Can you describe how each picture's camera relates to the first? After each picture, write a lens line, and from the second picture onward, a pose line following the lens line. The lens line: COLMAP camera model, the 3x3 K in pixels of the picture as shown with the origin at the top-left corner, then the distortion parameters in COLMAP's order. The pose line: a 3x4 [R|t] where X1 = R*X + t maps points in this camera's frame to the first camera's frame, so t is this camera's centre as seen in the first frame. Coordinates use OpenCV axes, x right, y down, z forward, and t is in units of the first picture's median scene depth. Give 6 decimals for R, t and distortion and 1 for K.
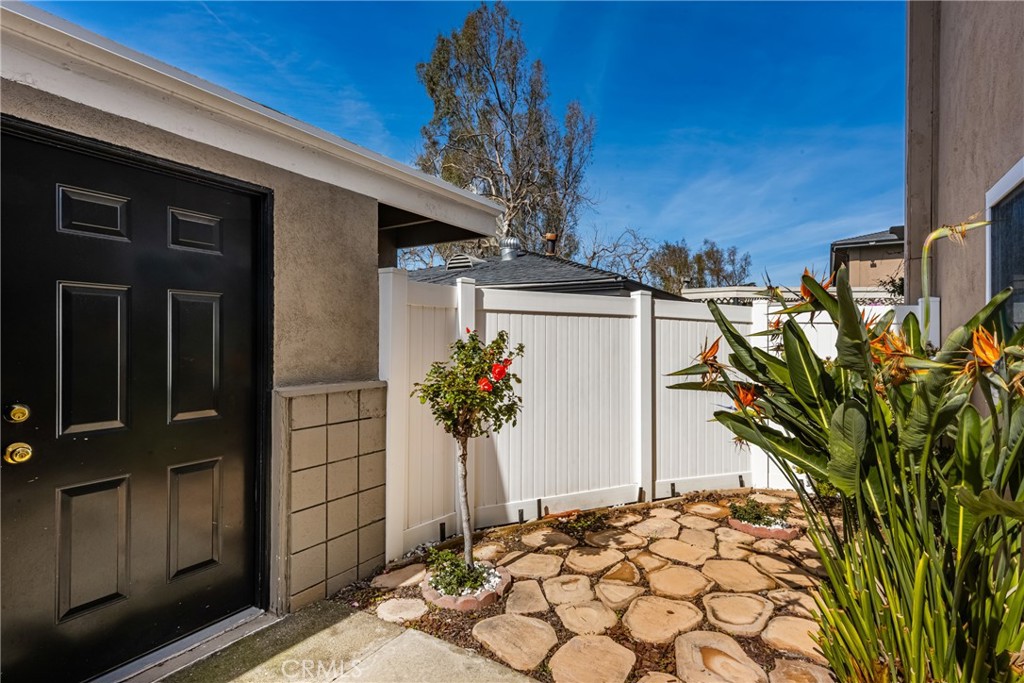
lens RADIAL K [[495.8, 0, 519.4], [0, 495.8, 341.8], [0, 0, 1]] dist [0.008419, -0.001372]
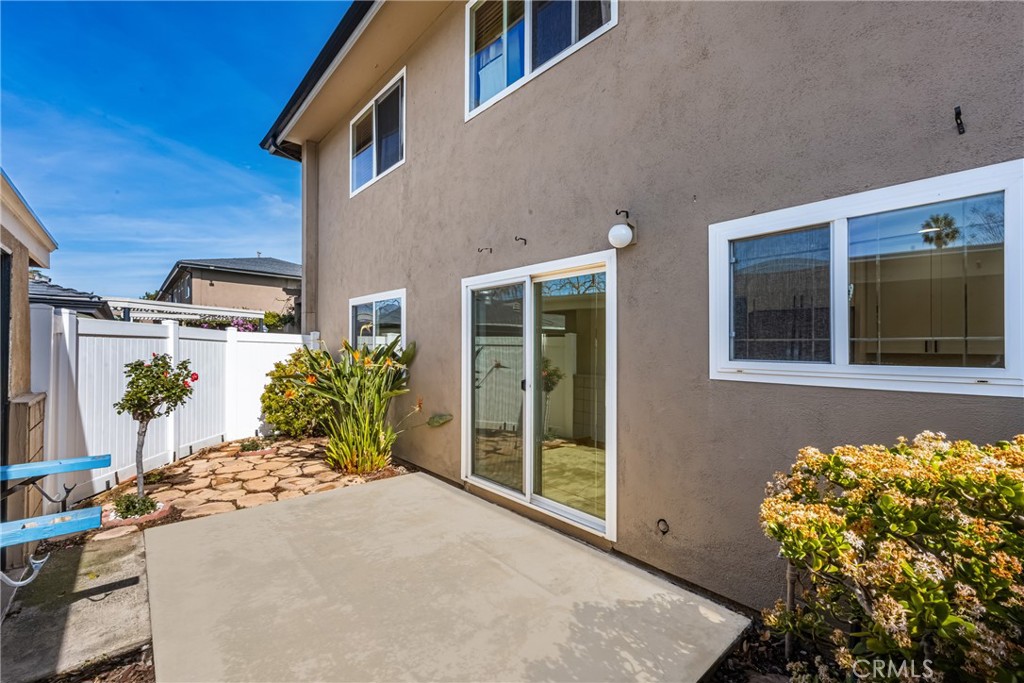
lens RADIAL K [[407.4, 0, 514.8], [0, 407.4, 348.6], [0, 0, 1]] dist [0.005956, 0.001464]
pose [[0.276453, -0.002896, 0.961023, -1.088602], [-0.013292, 0.999888, 0.006836, -0.069850], [-0.960936, -0.014664, 0.276384, -0.544623]]
